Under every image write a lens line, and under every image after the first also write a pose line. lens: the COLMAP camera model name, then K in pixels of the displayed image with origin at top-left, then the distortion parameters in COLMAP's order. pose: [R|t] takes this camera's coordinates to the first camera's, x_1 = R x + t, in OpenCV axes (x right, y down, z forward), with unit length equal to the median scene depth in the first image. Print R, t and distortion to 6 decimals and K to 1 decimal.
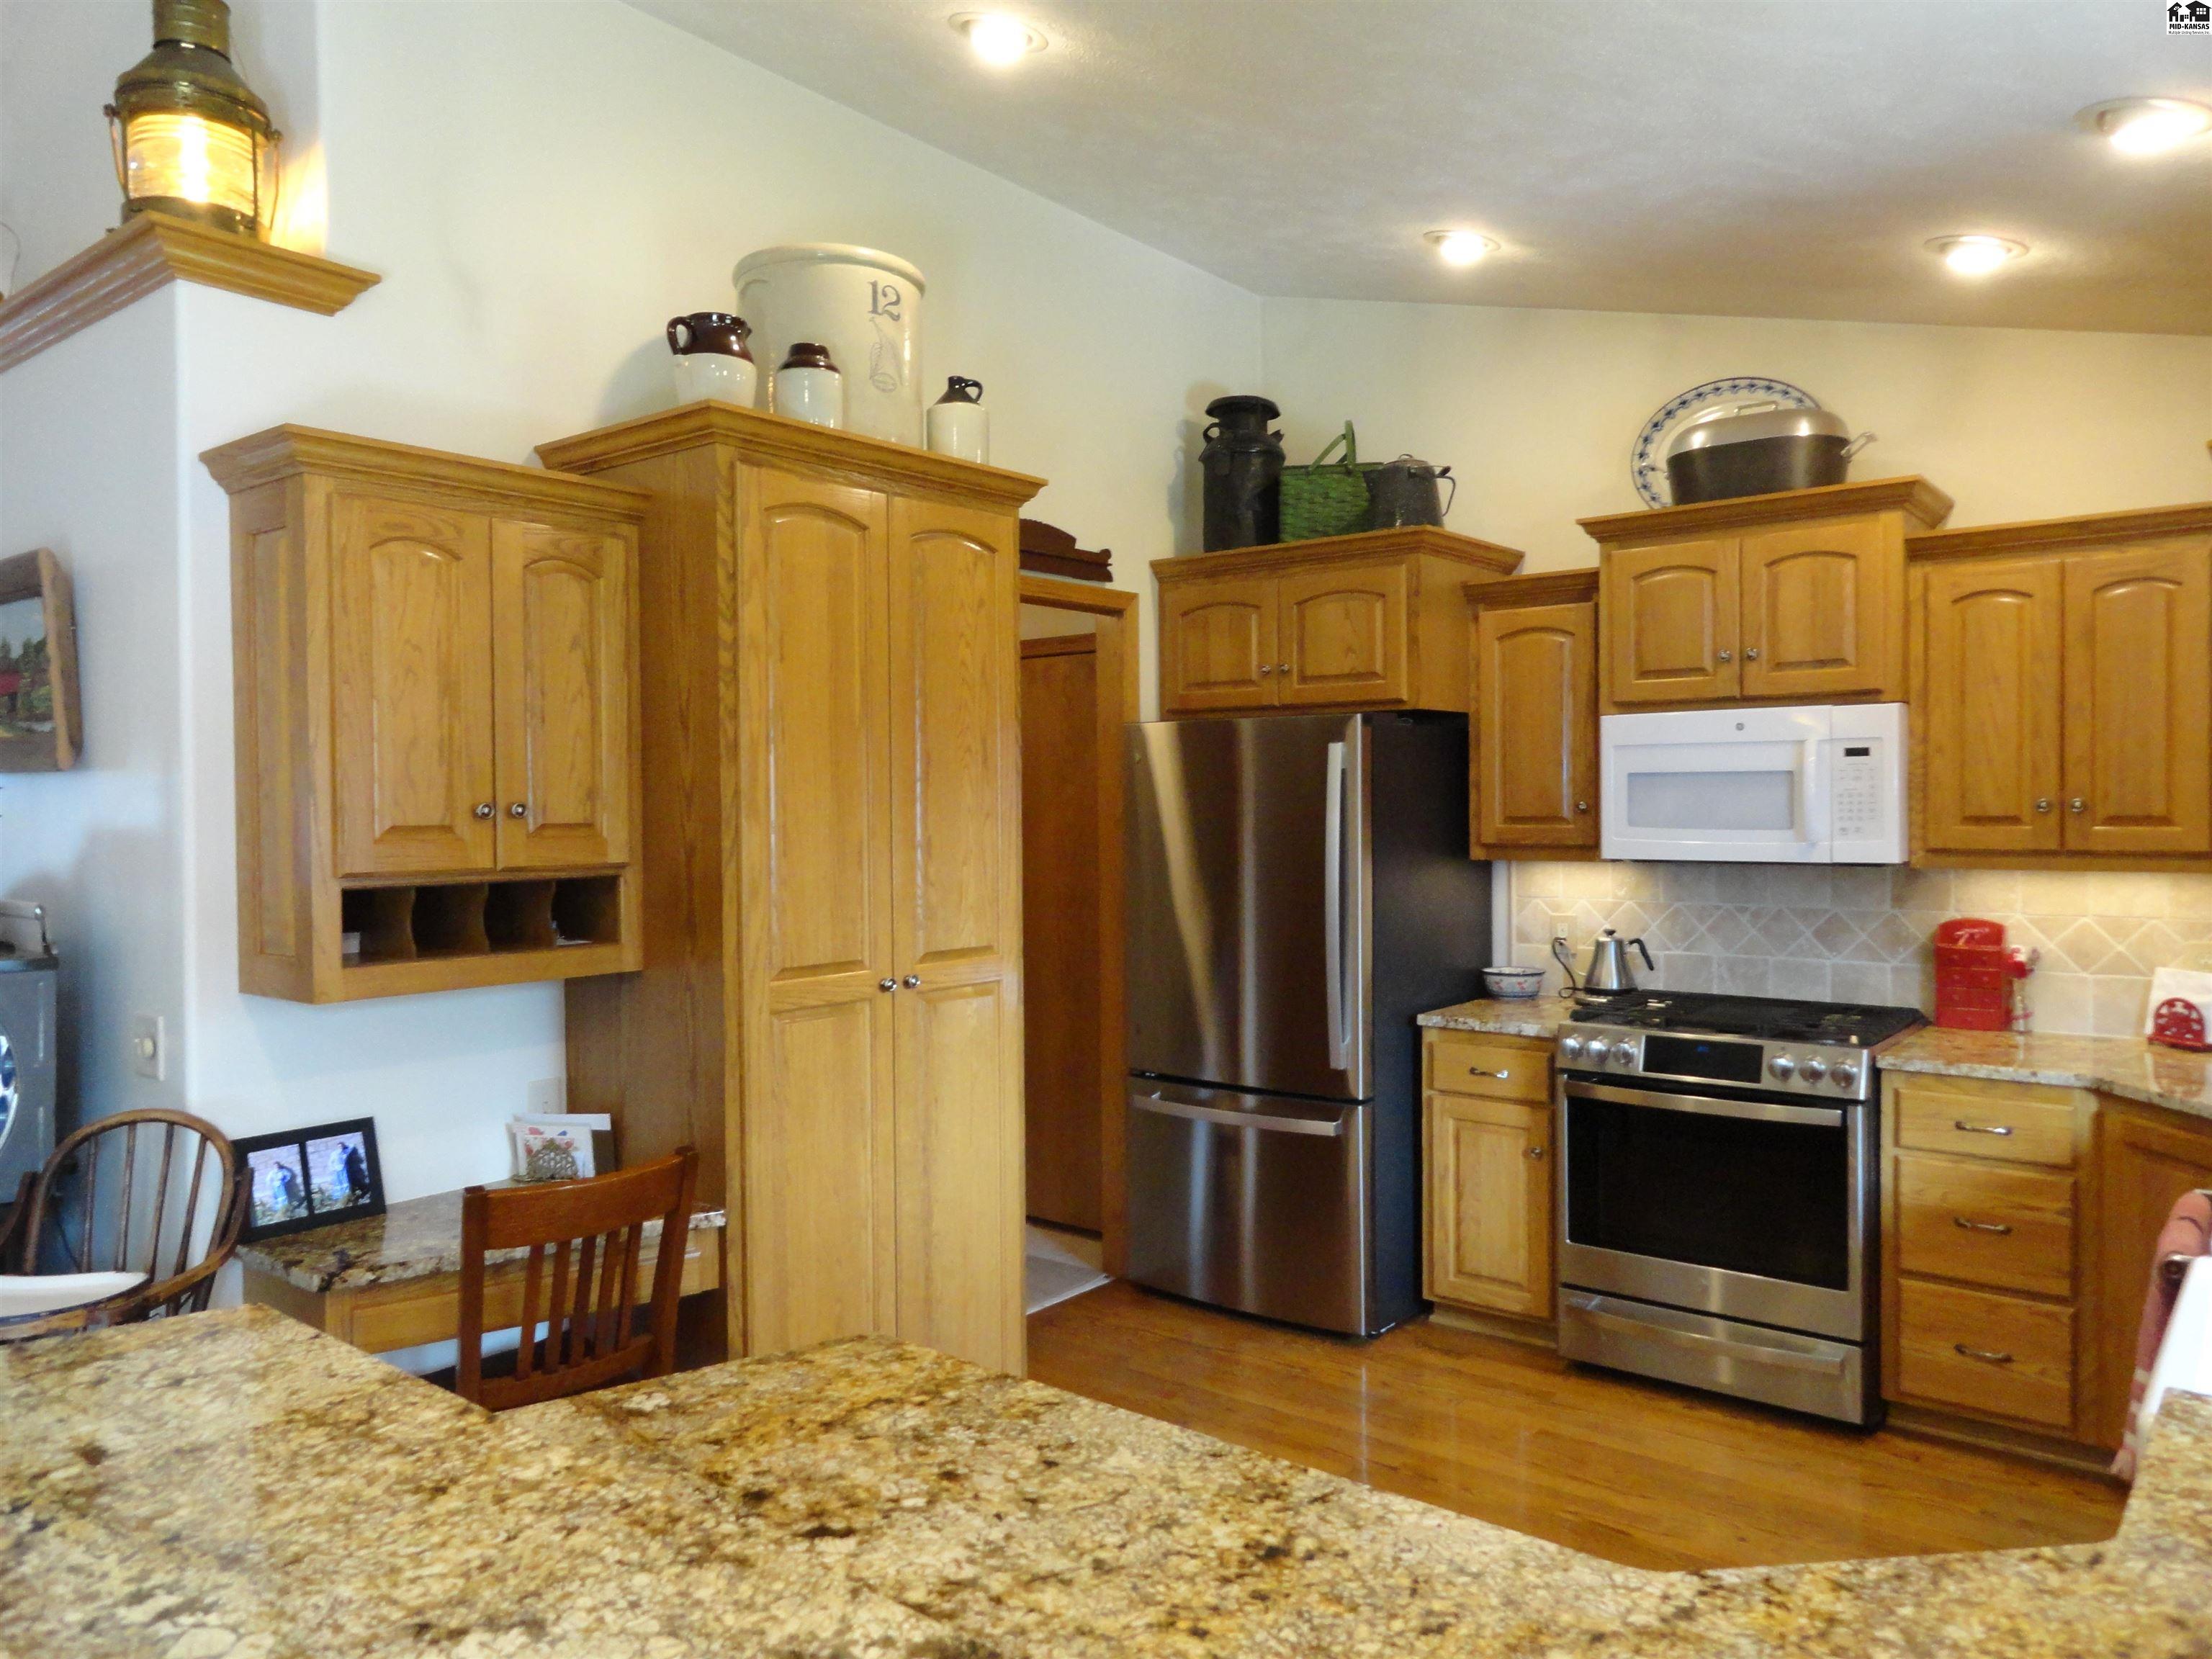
lens RADIAL K [[1522.7, 0, 1116.4], [0, 1522.7, 831.0], [0, 0, 1]] dist [-0.003898, 0.006816]
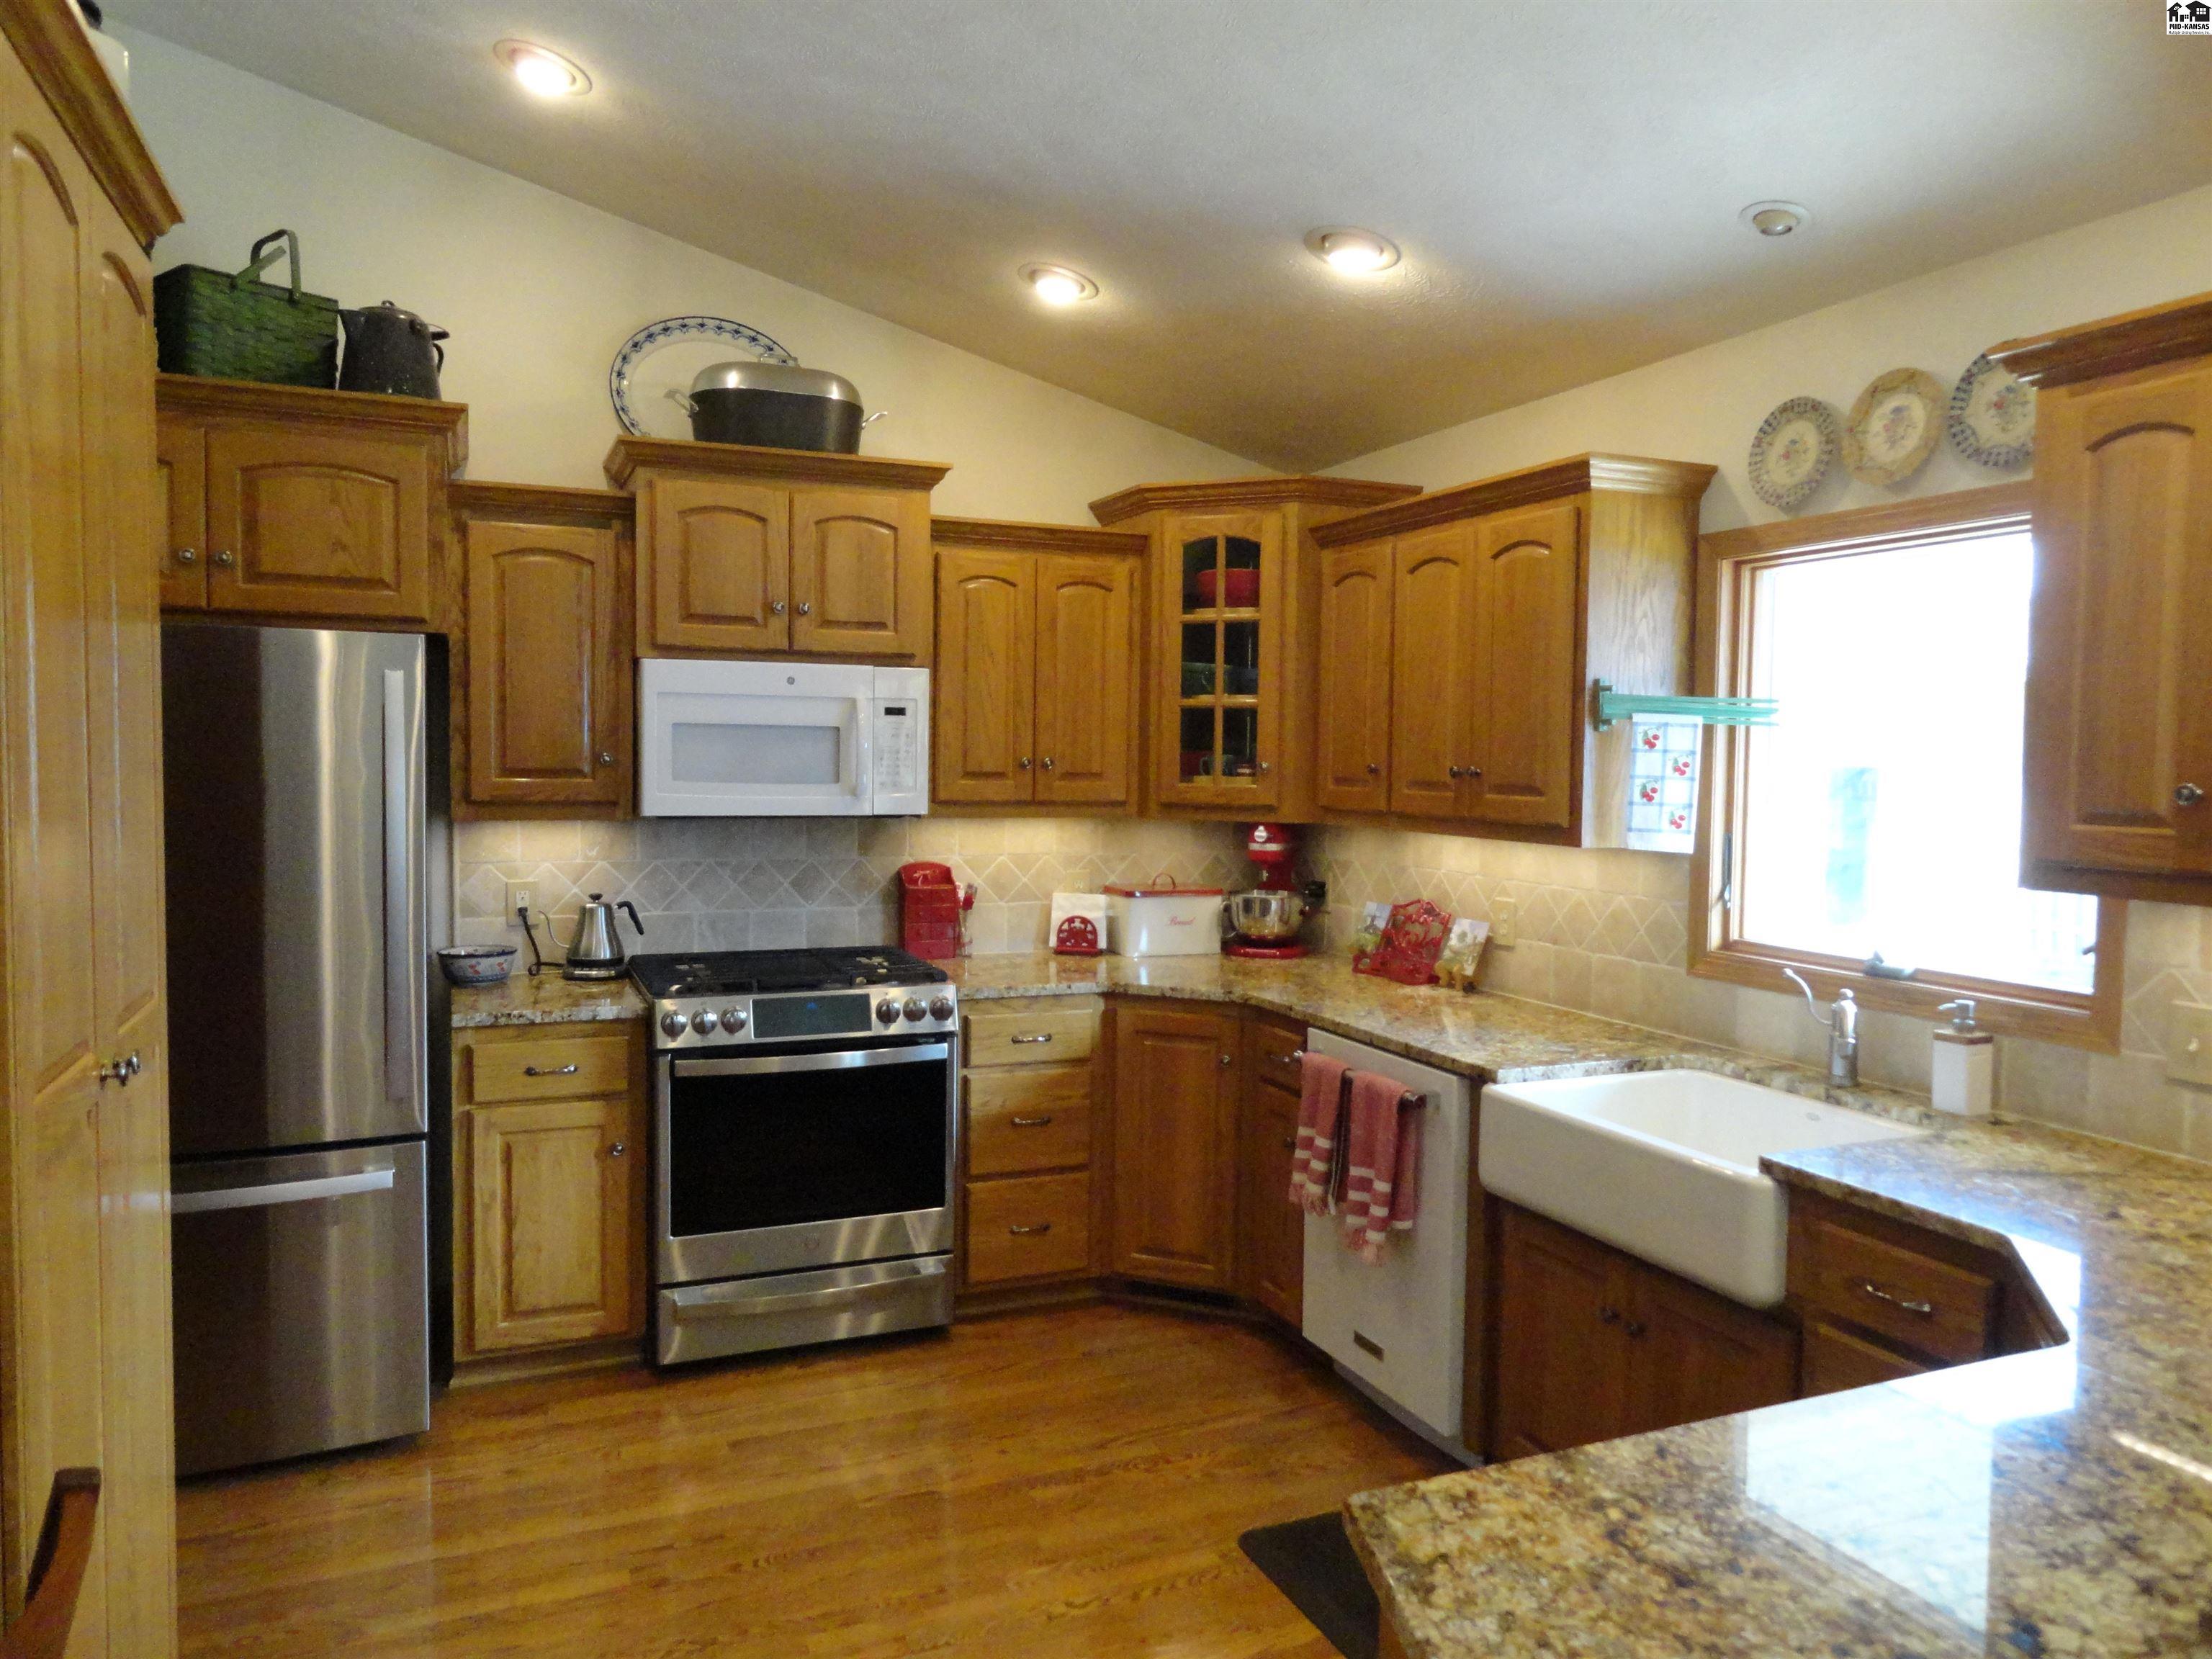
lens RADIAL K [[1522.7, 0, 1116.4], [0, 1522.7, 831.0], [0, 0, 1]] dist [-0.003898, 0.006816]
pose [[0.465139, -0.030313, 0.884719, -0.387639], [-0.000469, 0.999405, 0.034489, -0.004641], [-0.885238, -0.016457, 0.464848, 0.355716]]
